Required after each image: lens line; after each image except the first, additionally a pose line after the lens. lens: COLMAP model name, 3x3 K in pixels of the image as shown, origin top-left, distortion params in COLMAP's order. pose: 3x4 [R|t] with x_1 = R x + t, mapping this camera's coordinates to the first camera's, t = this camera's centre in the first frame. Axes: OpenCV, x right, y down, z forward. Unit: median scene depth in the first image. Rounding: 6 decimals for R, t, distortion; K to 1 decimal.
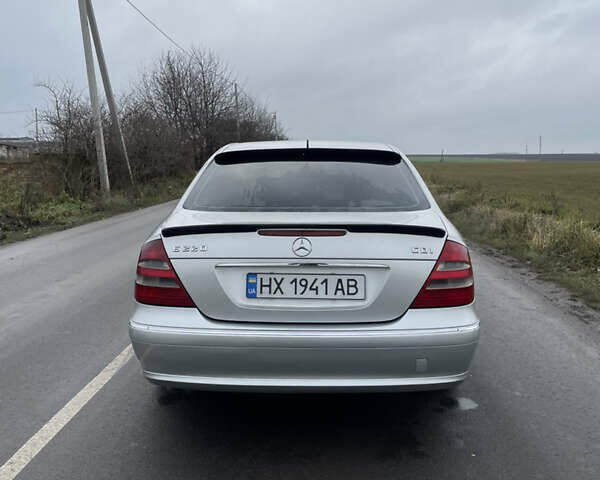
lens RADIAL K [[630.7, 0, 299.9], [0, 630.7, 238.8], [0, 0, 1]] dist [0.048219, 0.000000]
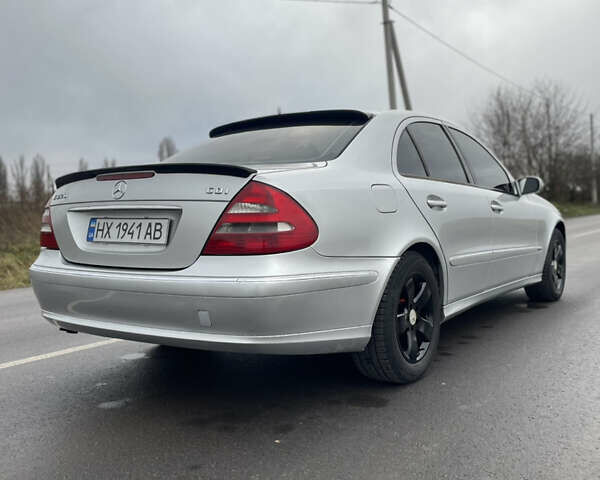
lens RADIAL K [[630.7, 0, 299.7], [0, 630.7, 240.7], [0, 0, 1]] dist [0.048219, 0.000000]
pose [[0.831919, 0.015668, -0.554676, 0.783038], [-0.056322, 0.996823, -0.056317, 0.131552], [0.552032, 0.078091, 0.830158, 0.330502]]
